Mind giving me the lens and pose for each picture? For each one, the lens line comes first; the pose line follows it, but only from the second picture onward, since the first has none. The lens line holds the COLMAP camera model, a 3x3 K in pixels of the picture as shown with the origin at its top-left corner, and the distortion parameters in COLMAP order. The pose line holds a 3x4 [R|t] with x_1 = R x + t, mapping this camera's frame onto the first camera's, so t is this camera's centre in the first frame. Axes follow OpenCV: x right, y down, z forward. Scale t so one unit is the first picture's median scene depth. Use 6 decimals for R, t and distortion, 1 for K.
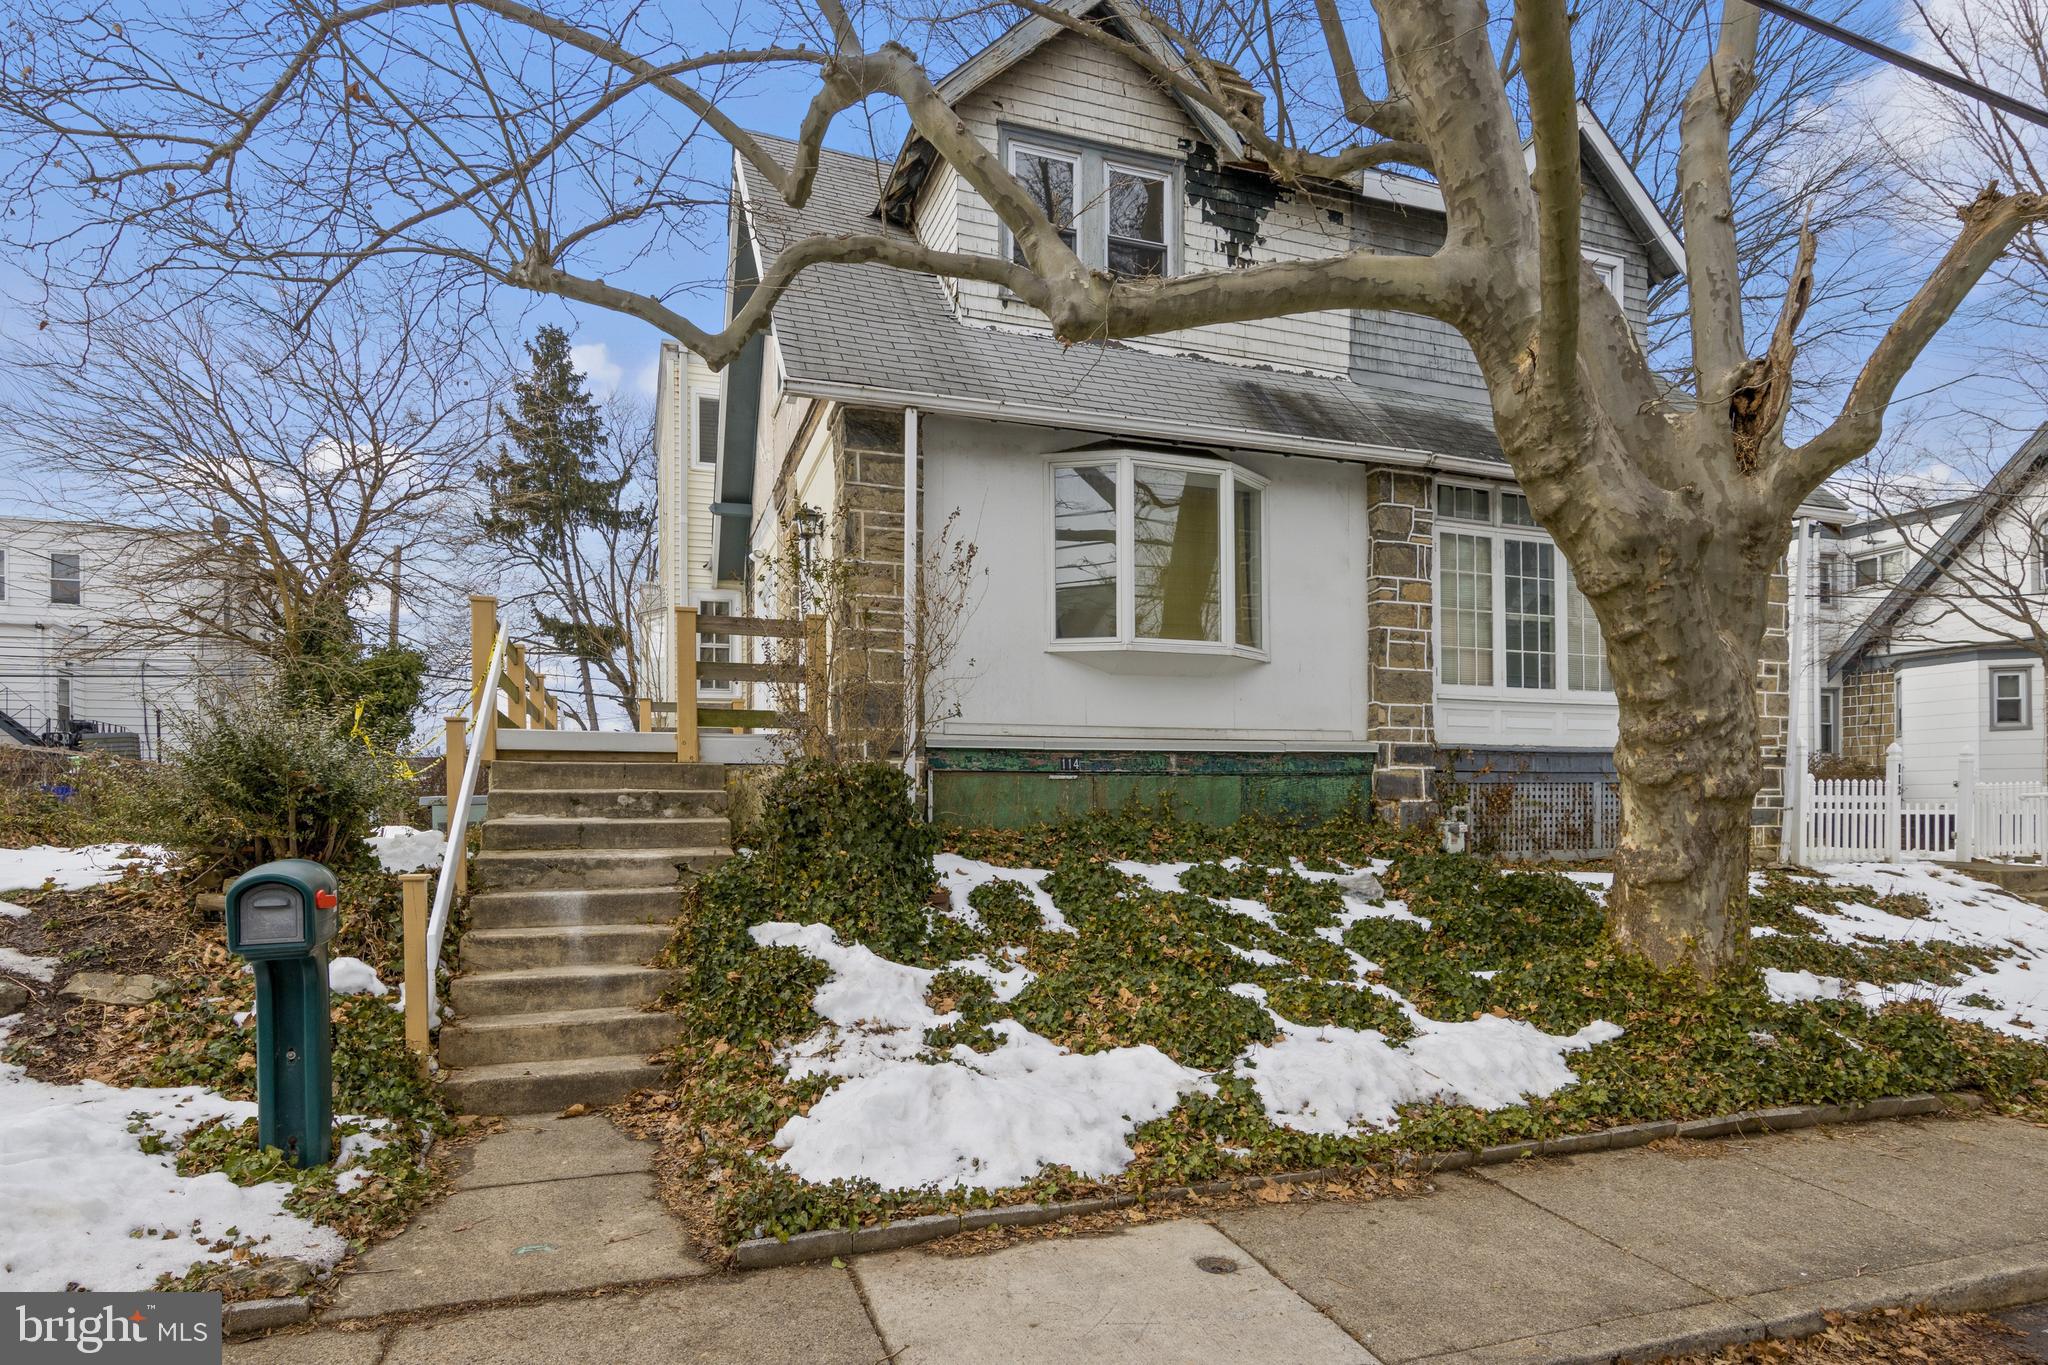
lens RADIAL K [[1049.4, 0, 1009.8], [0, 1049.4, 800.8], [0, 0, 1]] dist [0.009777, -0.004387]
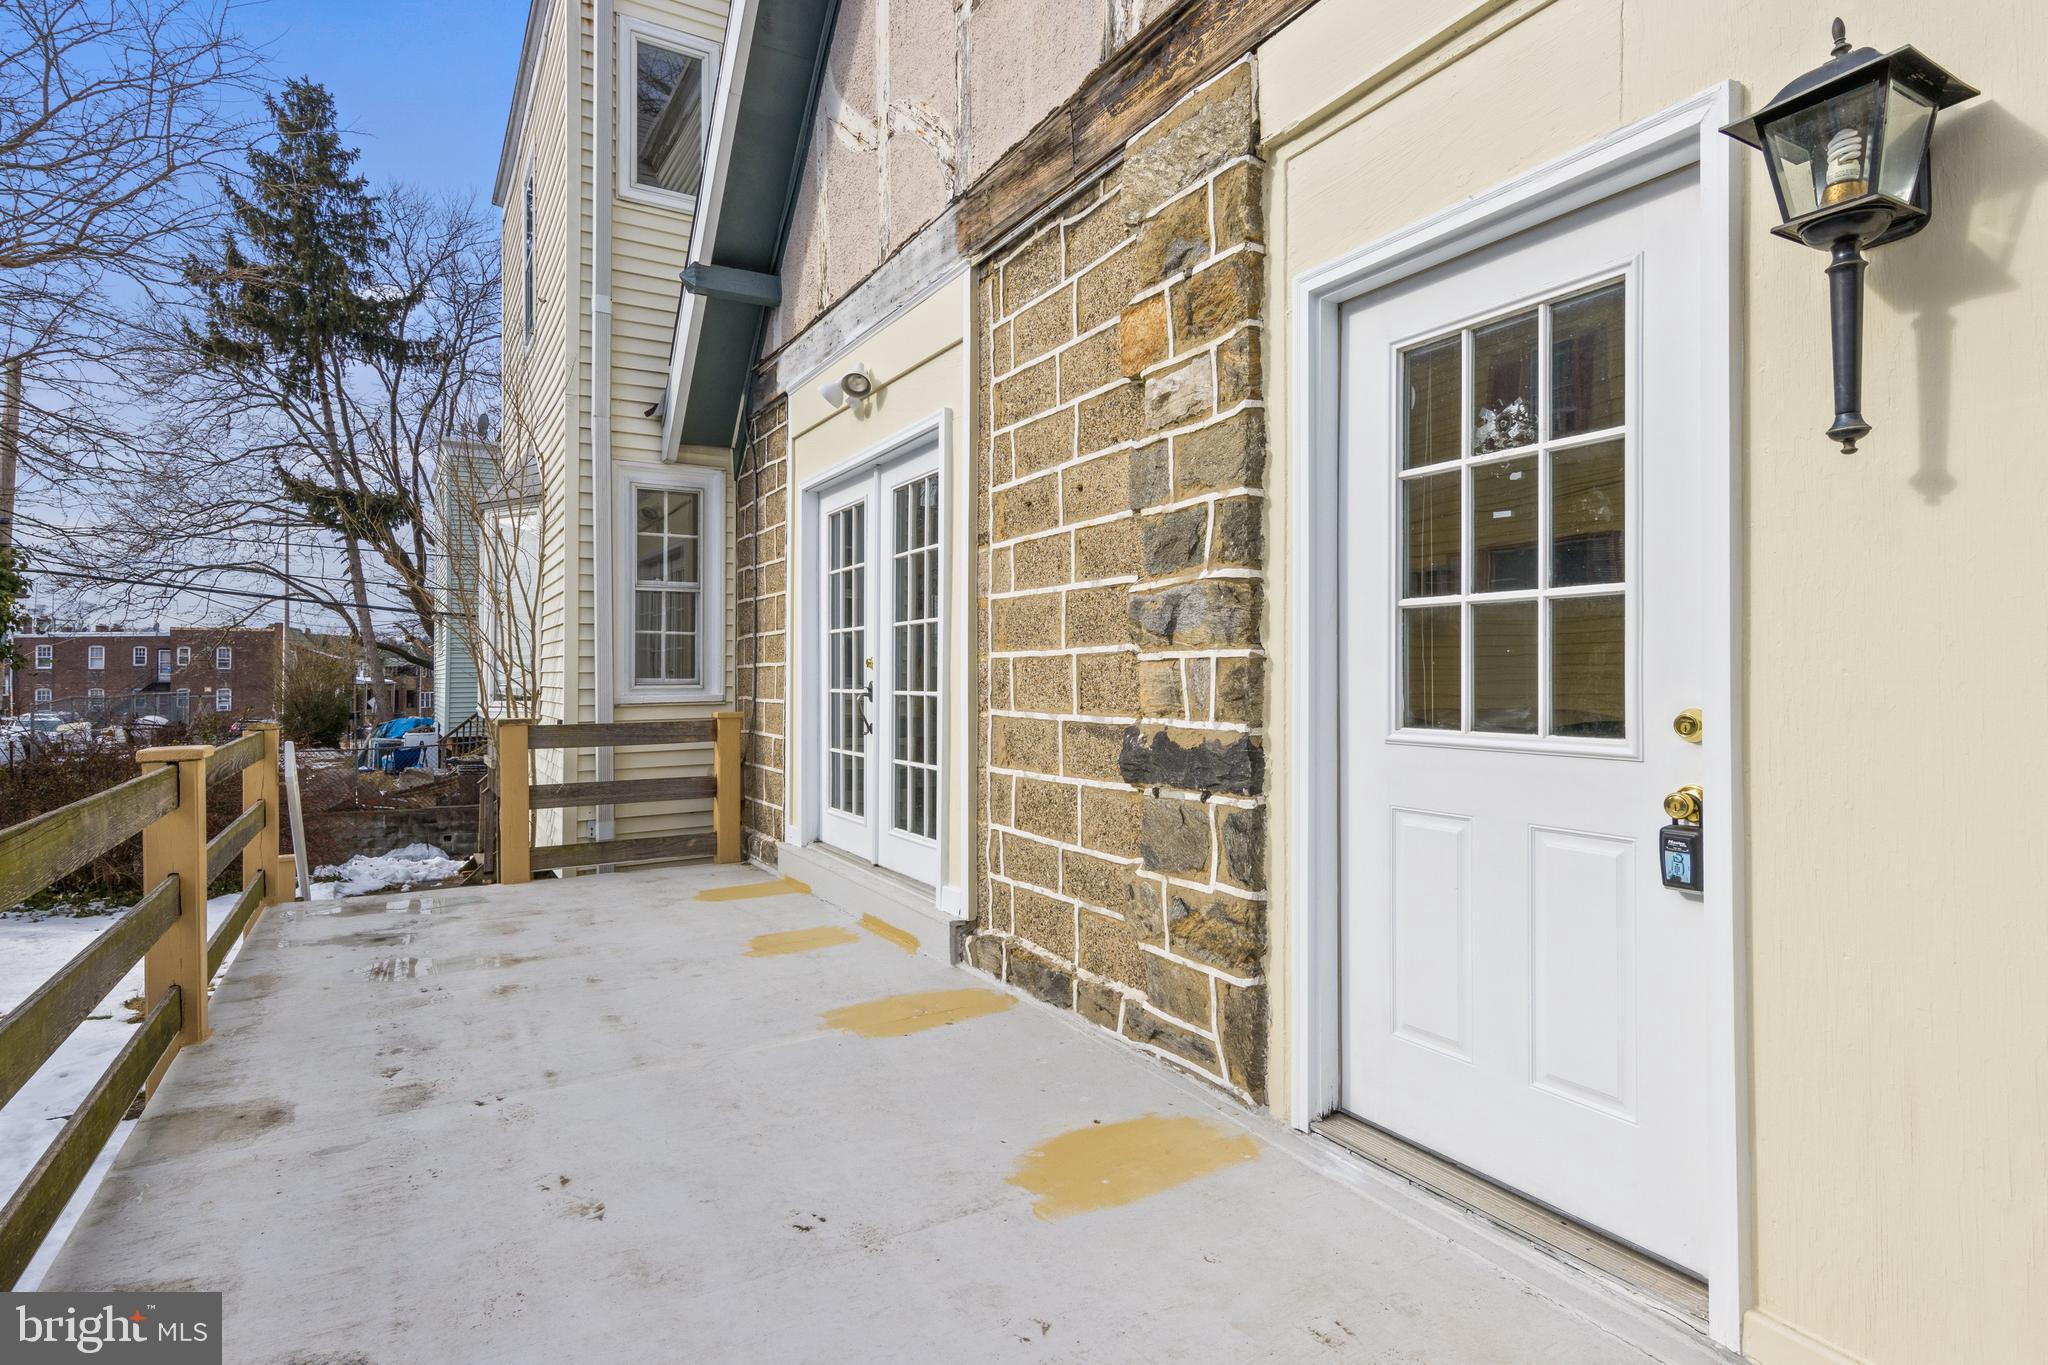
lens RADIAL K [[1049.4, 0, 1016.7], [0, 1049.4, 671.7], [0, 0, 1]] dist [0.009777, -0.004387]
pose [[0.983858, 0.006820, 0.178820, -0.077303], [-0.006024, 0.999969, -0.004993, -0.039785], [-0.178848, 0.003835, 0.983869, 0.189771]]
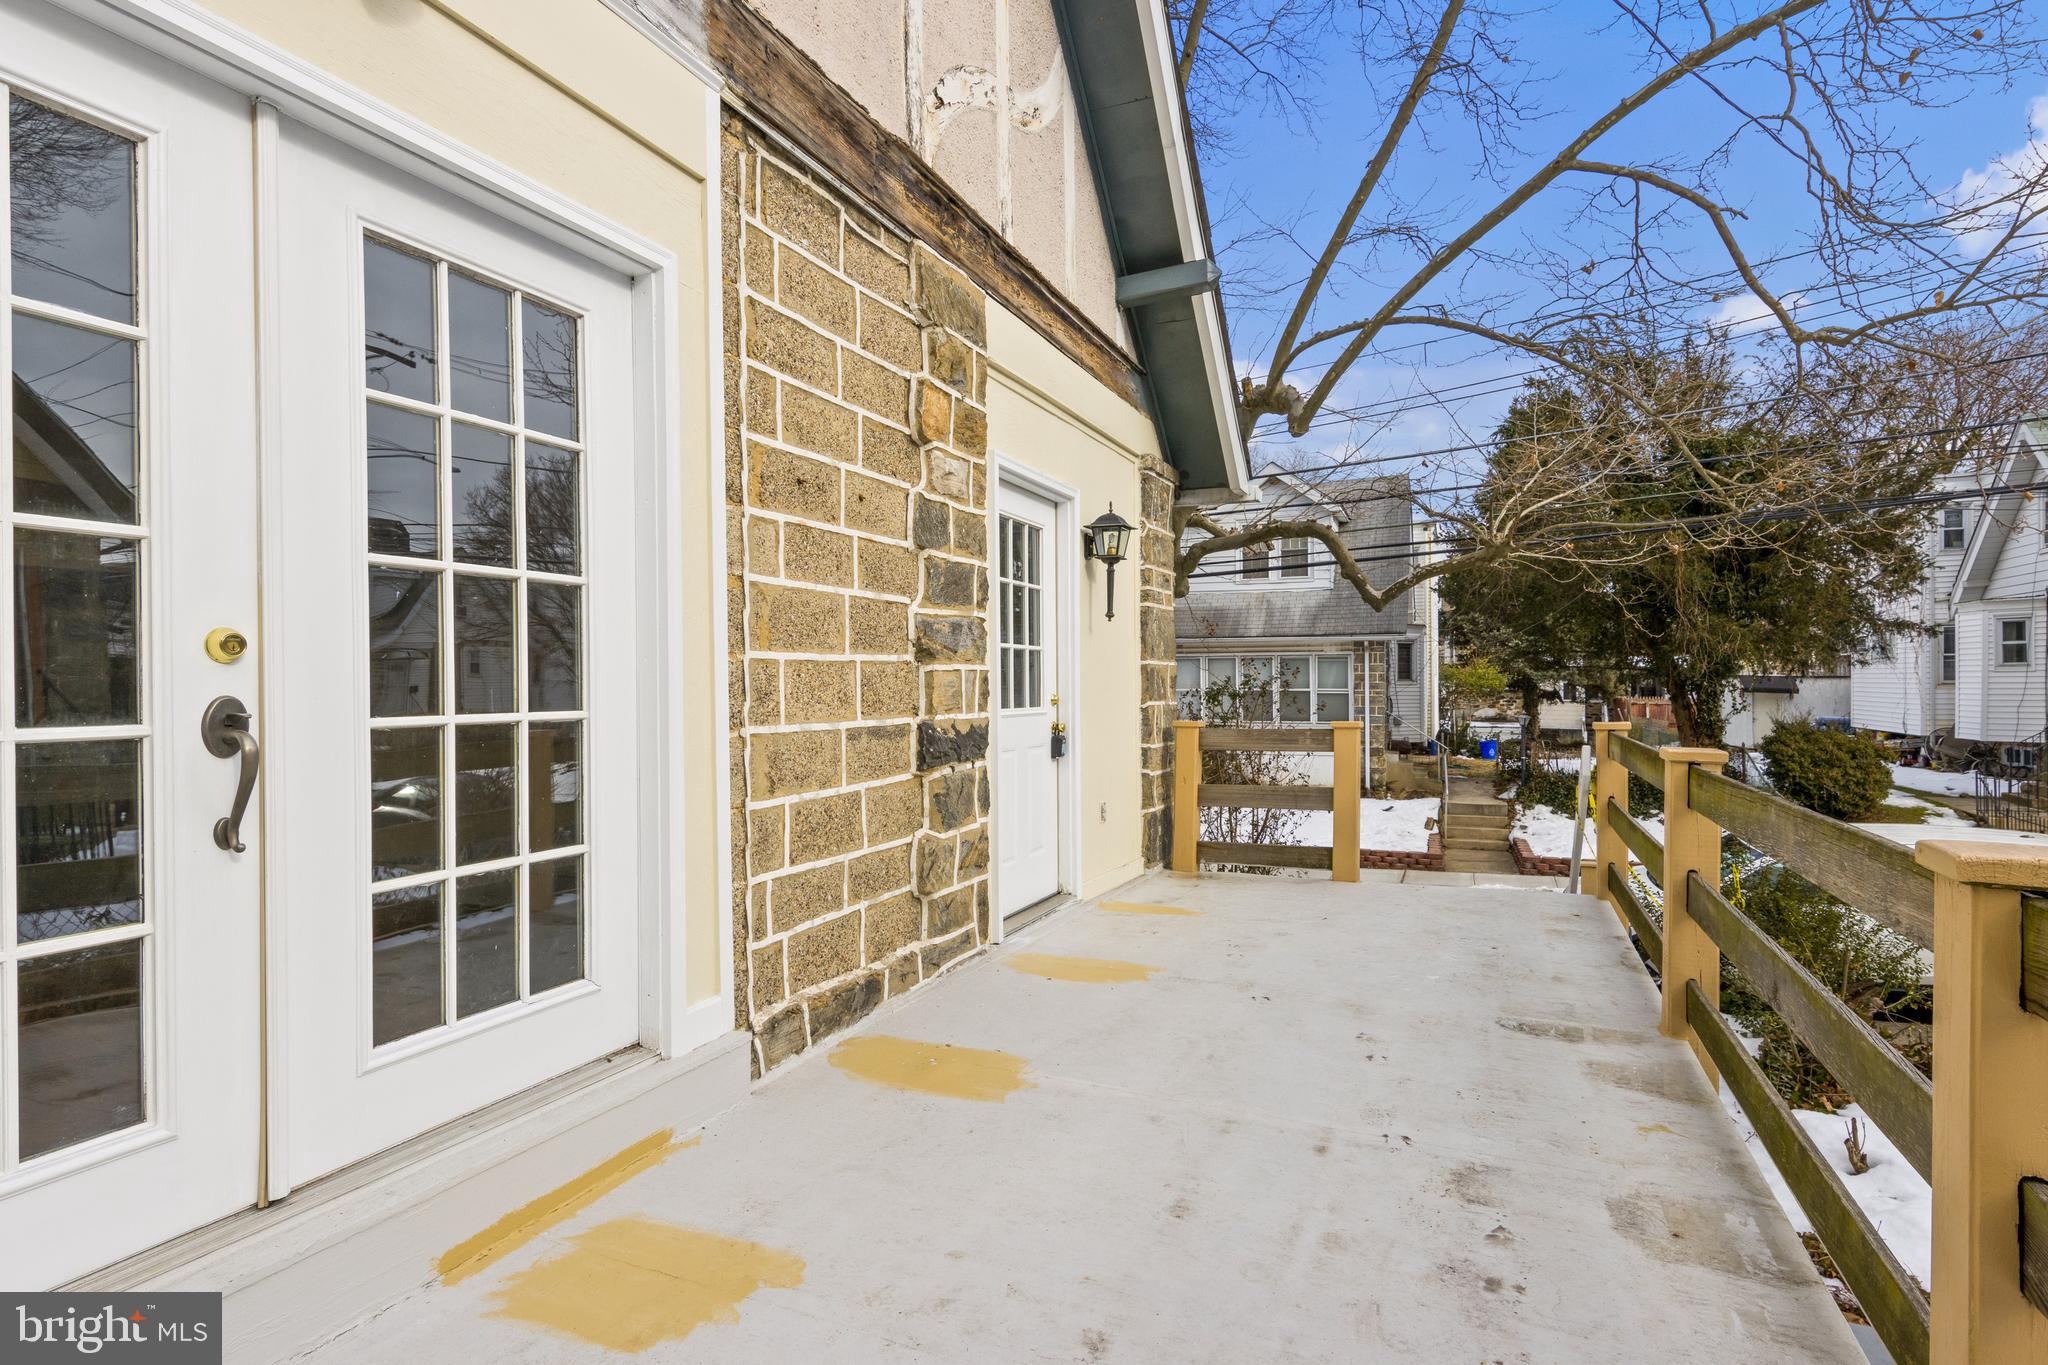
lens RADIAL K [[1049.4, 0, 1035.9], [0, 1049.4, 690.2], [0, 0, 1]] dist [0.009777, -0.004387]
pose [[-0.731960, 0.006099, 0.681320, -0.126330], [0.009326, 0.999956, 0.001067, -0.039202], [-0.681284, 0.007135, -0.731985, 0.325140]]
